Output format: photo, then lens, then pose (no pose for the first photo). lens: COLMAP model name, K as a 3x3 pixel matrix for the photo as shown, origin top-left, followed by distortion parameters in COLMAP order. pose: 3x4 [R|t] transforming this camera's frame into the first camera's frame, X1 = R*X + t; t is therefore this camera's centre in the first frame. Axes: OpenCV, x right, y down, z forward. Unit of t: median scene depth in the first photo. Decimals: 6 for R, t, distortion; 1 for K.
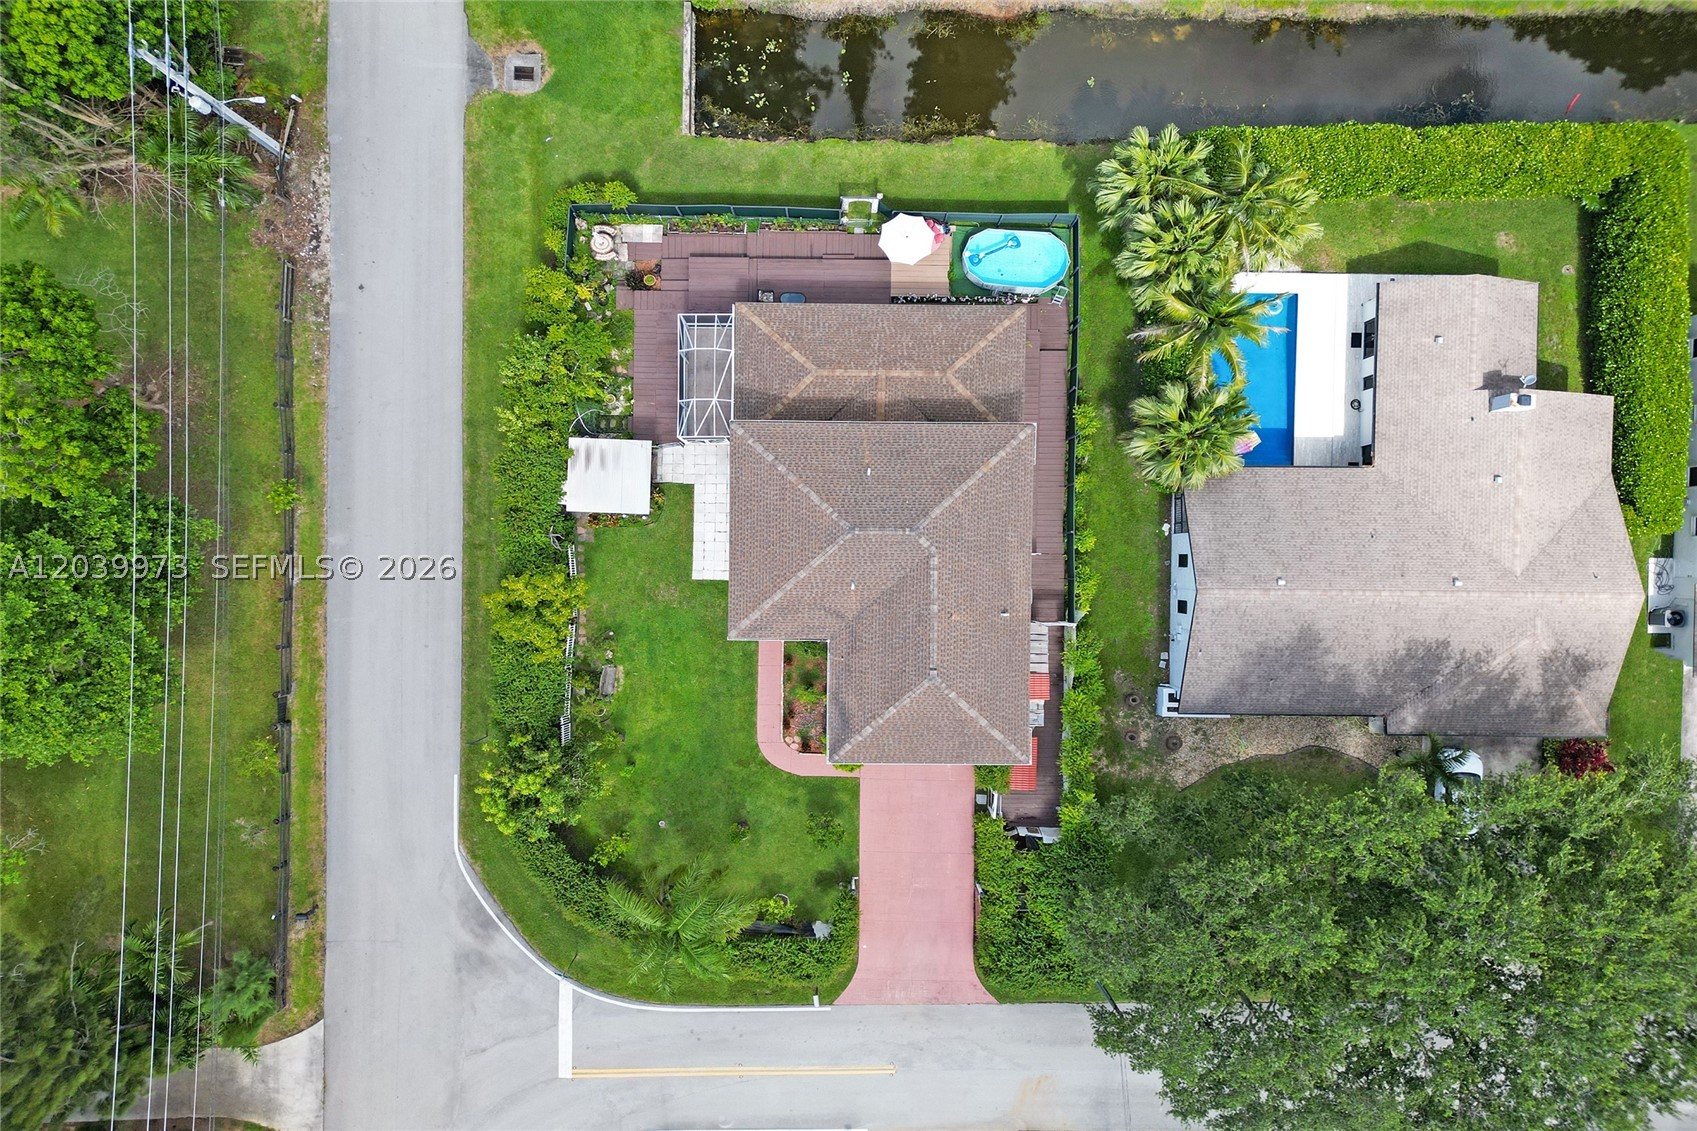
lens RADIAL K [[1166.6, 0, 817.9], [0, 1166.6, 583.9], [0, 0, 1]] dist [0.052088, -0.041682]
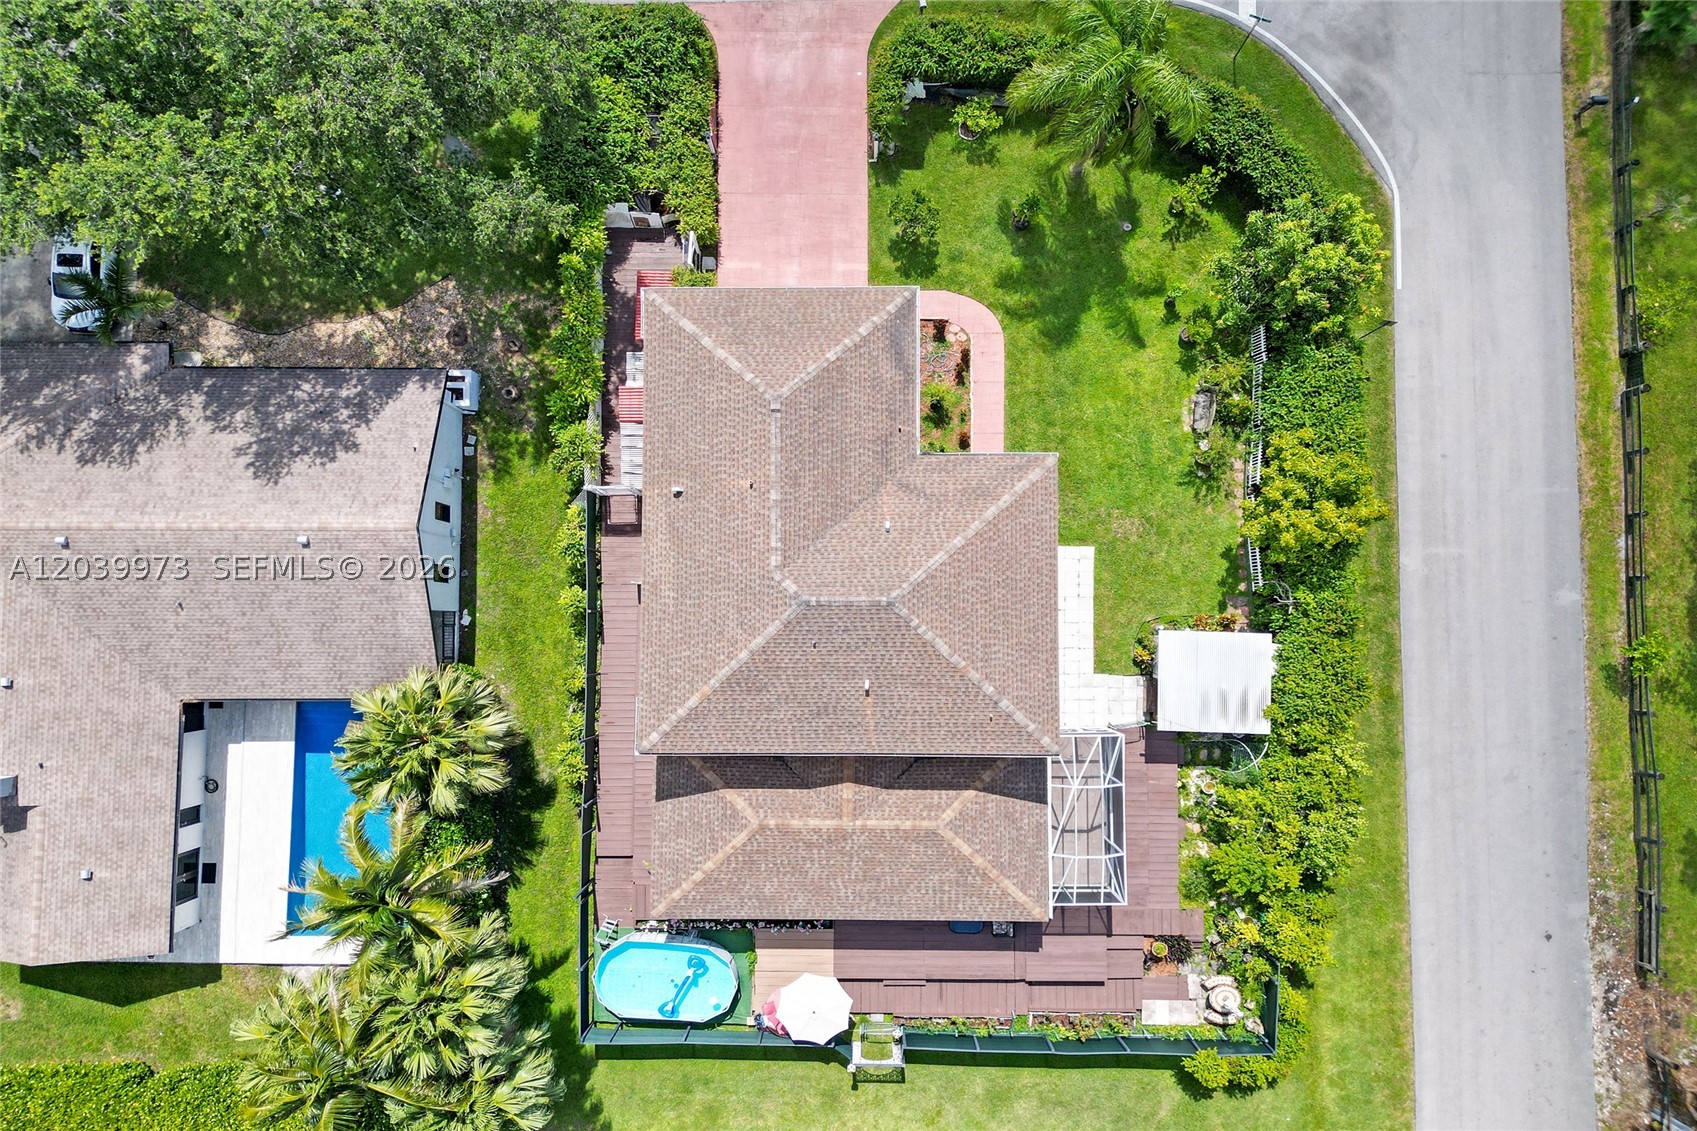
lens RADIAL K [[1166.6, 0, 861.6], [0, 1166.6, 568.1], [0, 0, 1]] dist [0.052088, -0.041682]
pose [[-0.999929, 0.008895, 0.007928, 0.036837], [-0.008562, -0.999116, 0.041146, -0.048979], [0.008286, 0.041075, 0.999122, 0.251573]]
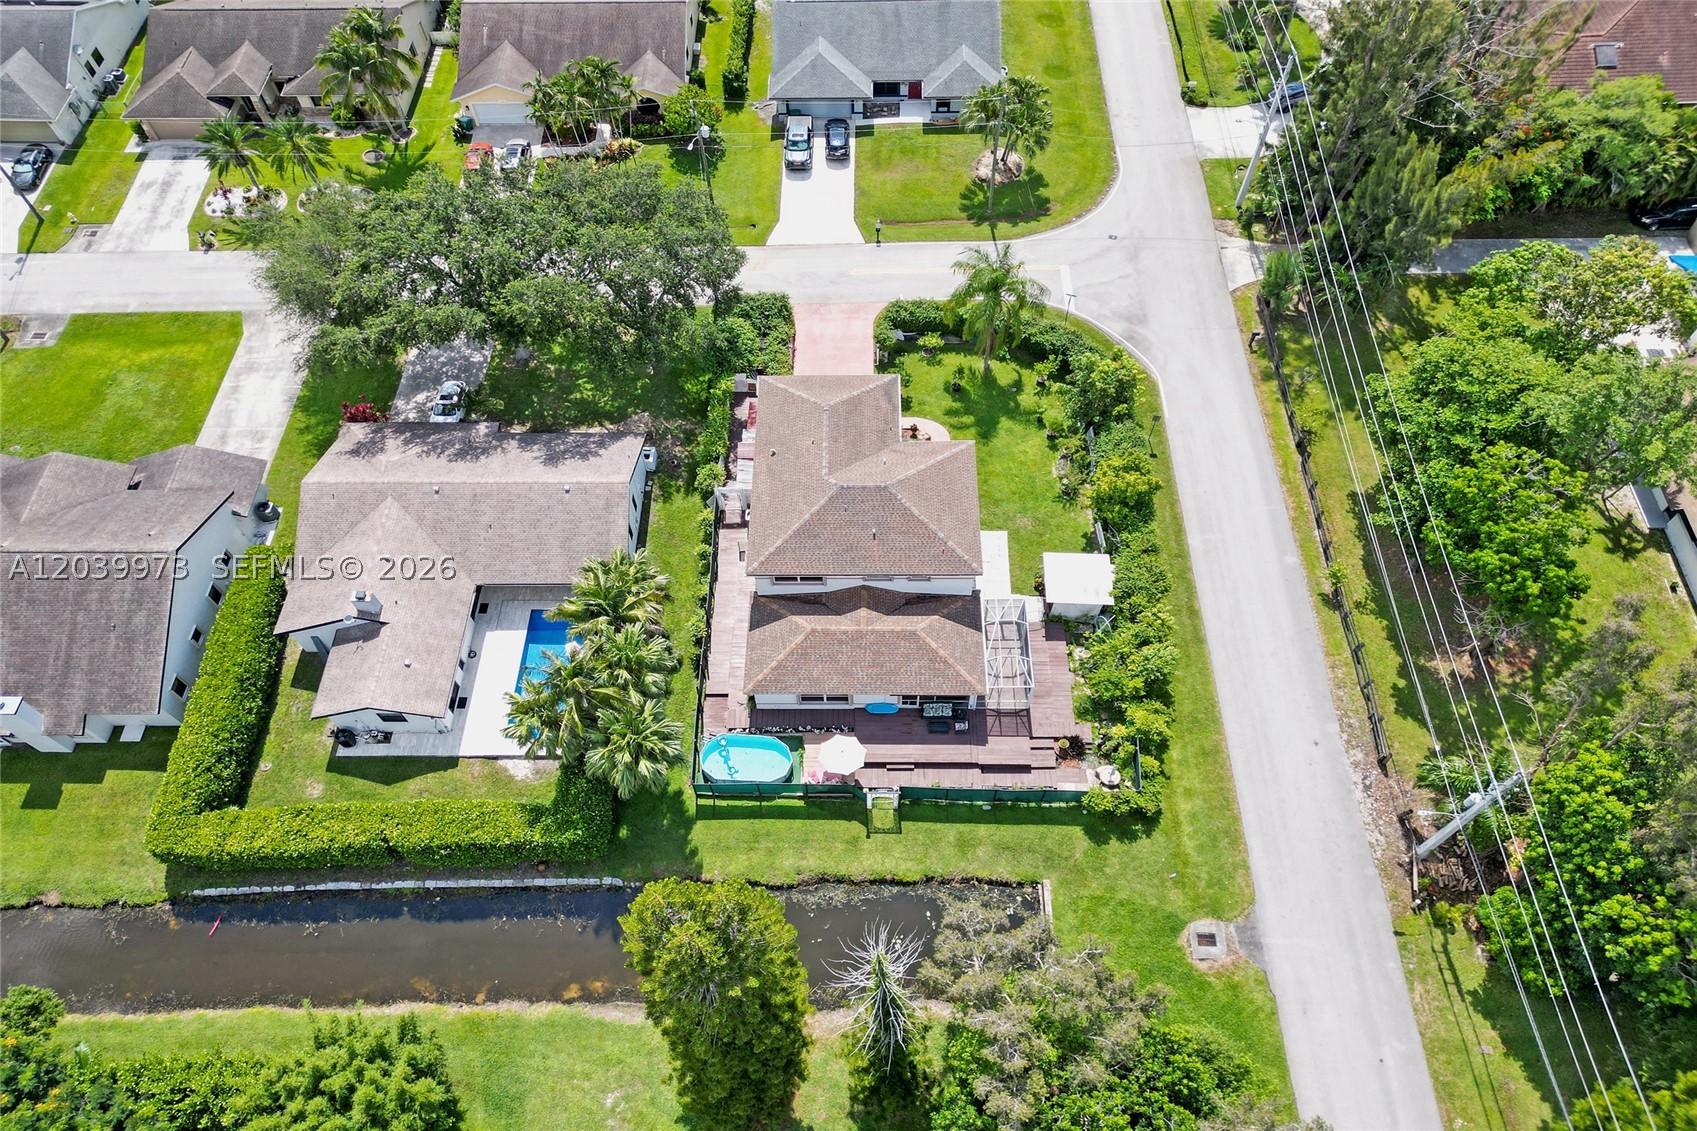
lens RADIAL K [[1166.6, 0, 868.1], [0, 1166.6, 541.0], [0, 0, 1]] dist [0.052088, -0.041682]
pose [[-0.999859, 0.016023, 0.004982, 0.040388], [-0.010538, -0.830651, 0.556693, -0.745889], [0.013058, 0.556562, 0.830703, -0.067976]]
